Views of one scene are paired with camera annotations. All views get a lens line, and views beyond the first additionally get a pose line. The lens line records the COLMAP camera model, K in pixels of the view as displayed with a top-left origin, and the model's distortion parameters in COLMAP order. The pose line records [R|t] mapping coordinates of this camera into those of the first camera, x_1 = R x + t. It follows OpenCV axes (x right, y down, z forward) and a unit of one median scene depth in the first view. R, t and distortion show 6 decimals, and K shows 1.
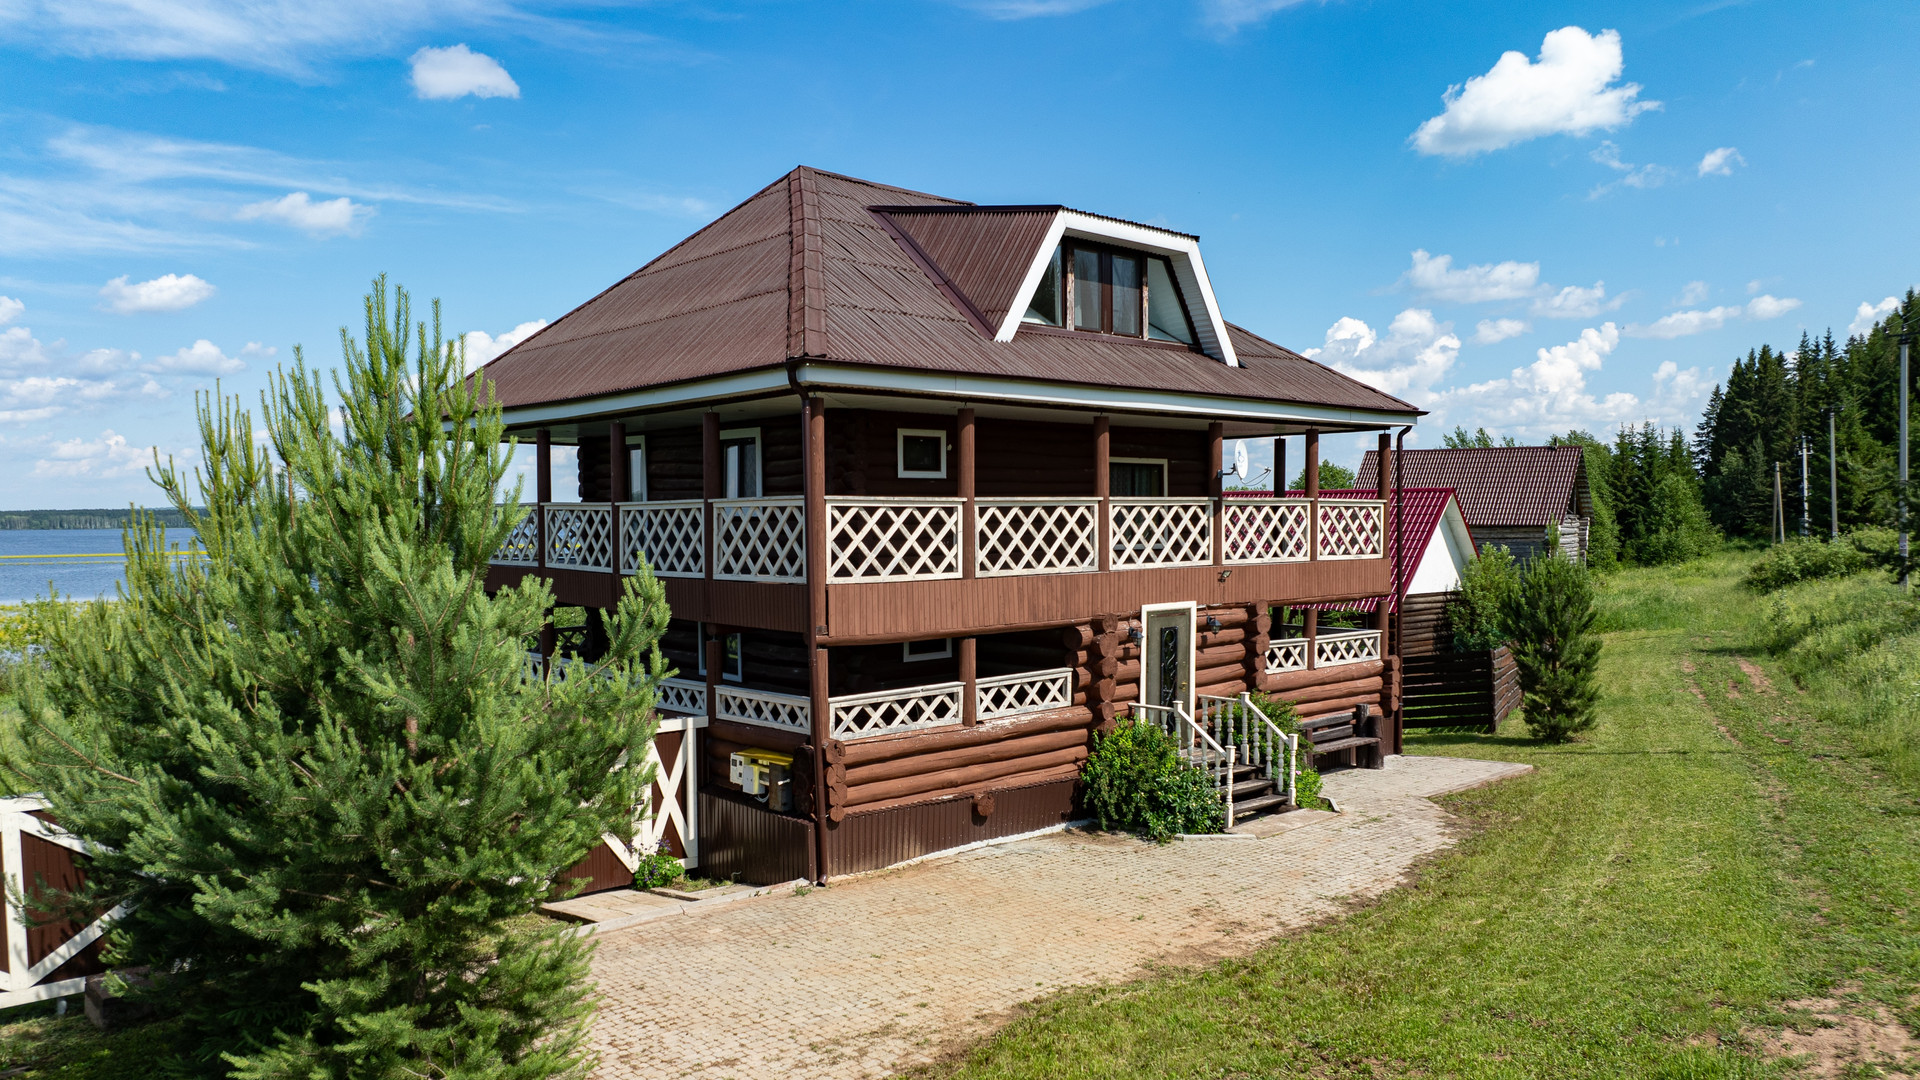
lens RADIAL K [[1332.6, 0, 958.0], [0, 1332.6, 591.9], [0, 0, 1]] dist [-0.008065, 0.000815]
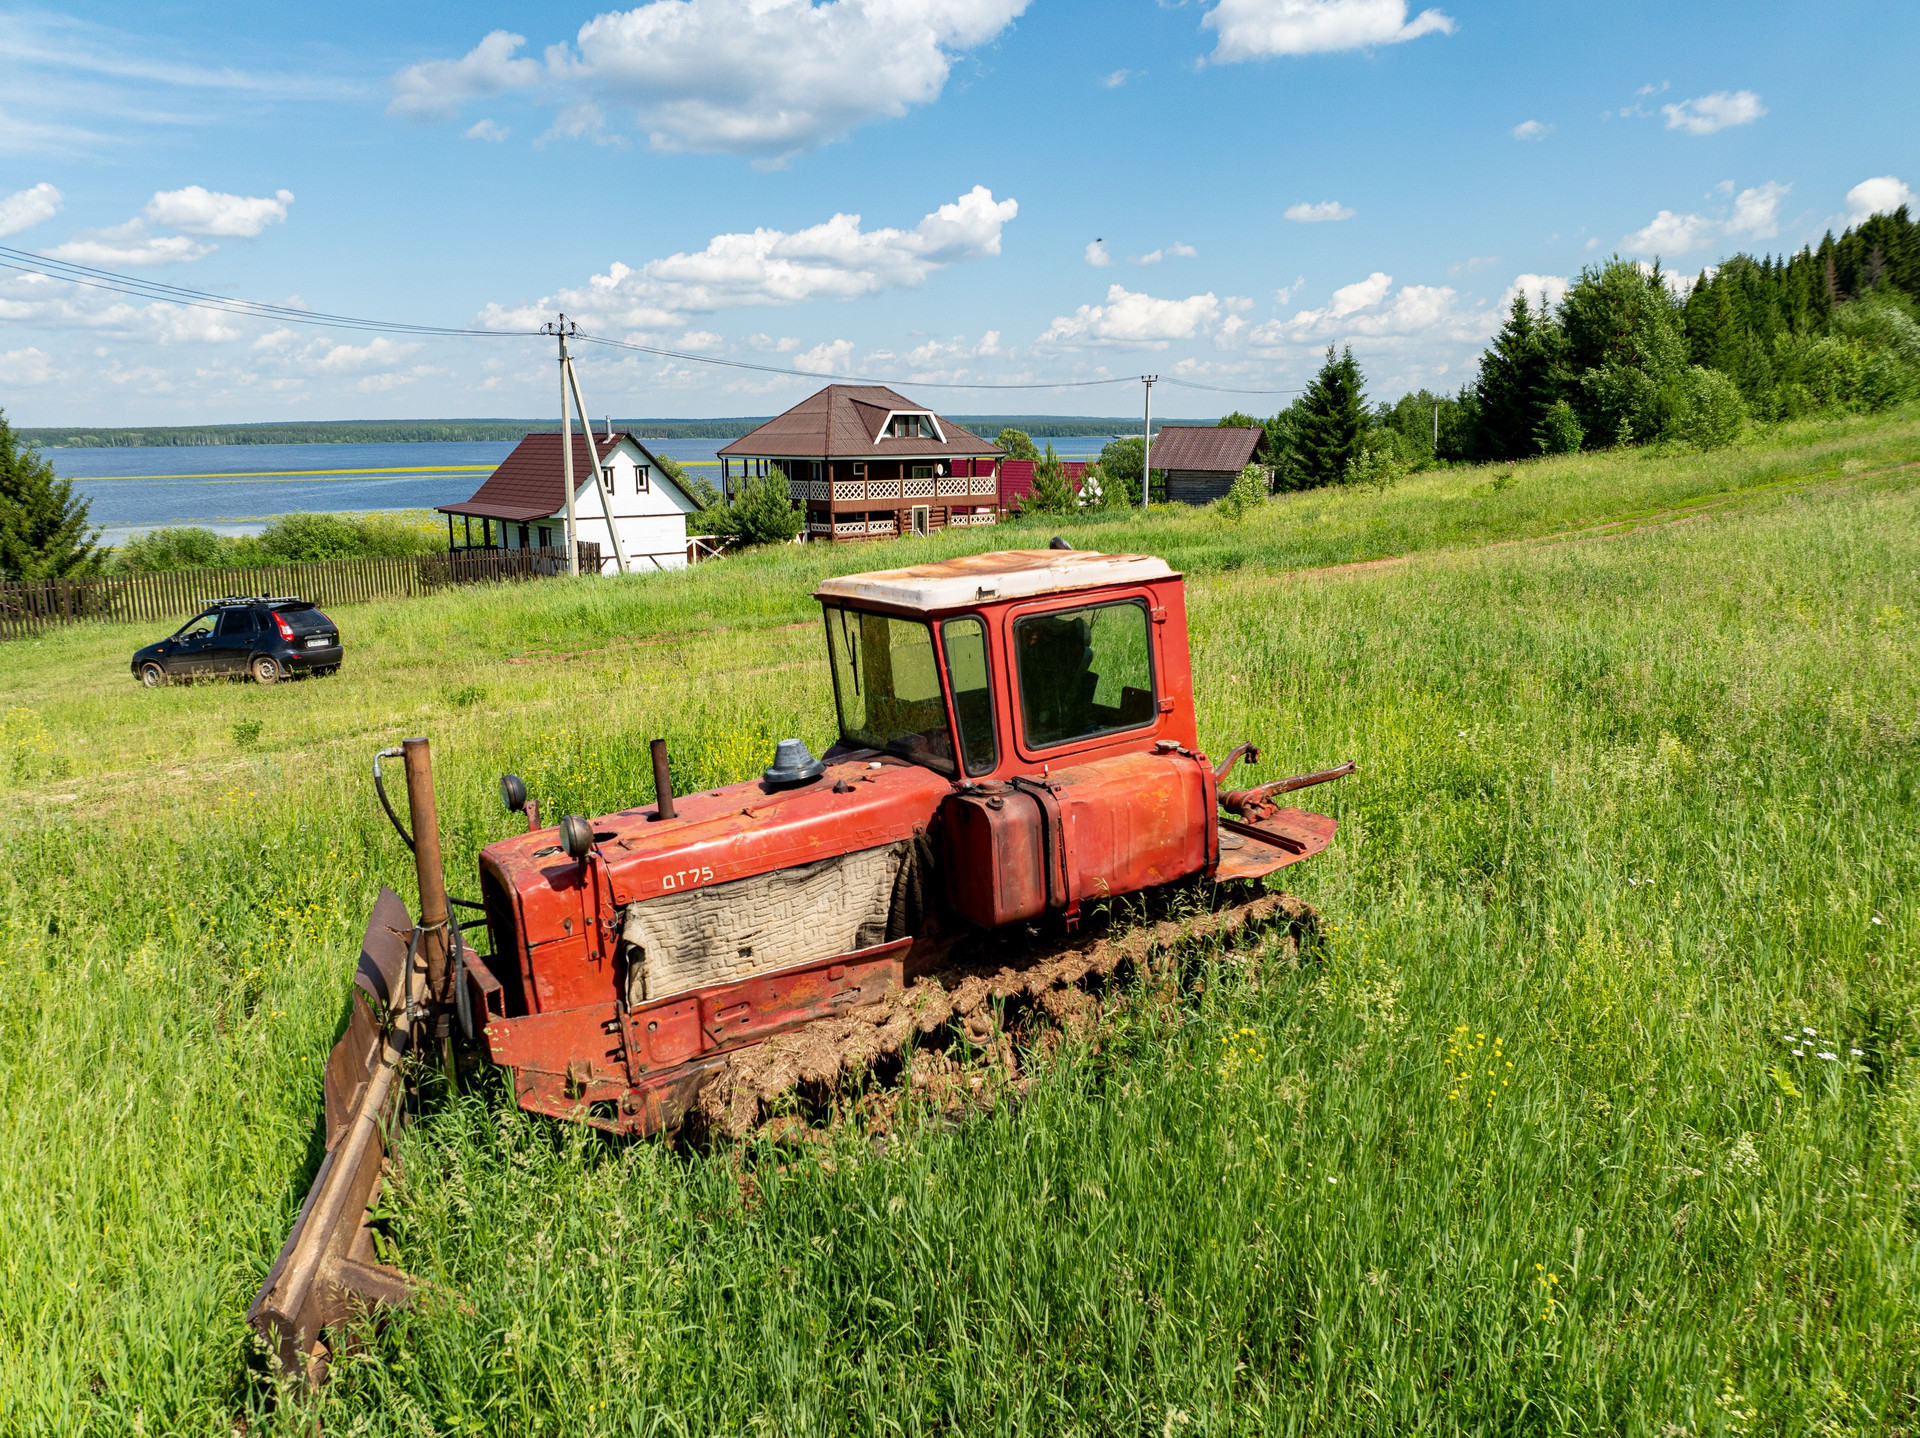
lens RADIAL K [[1344.7, 0, 960.0], [0, 1344.7, 719.0], [0, 0, 1]] dist [-0.039308, -0.002057]
pose [[0.998364, 0.013245, -0.055615, 0.576325], [-0.004417, 0.987756, 0.155947, 0.013988], [0.057000, -0.155446, 0.986199, -3.523704]]
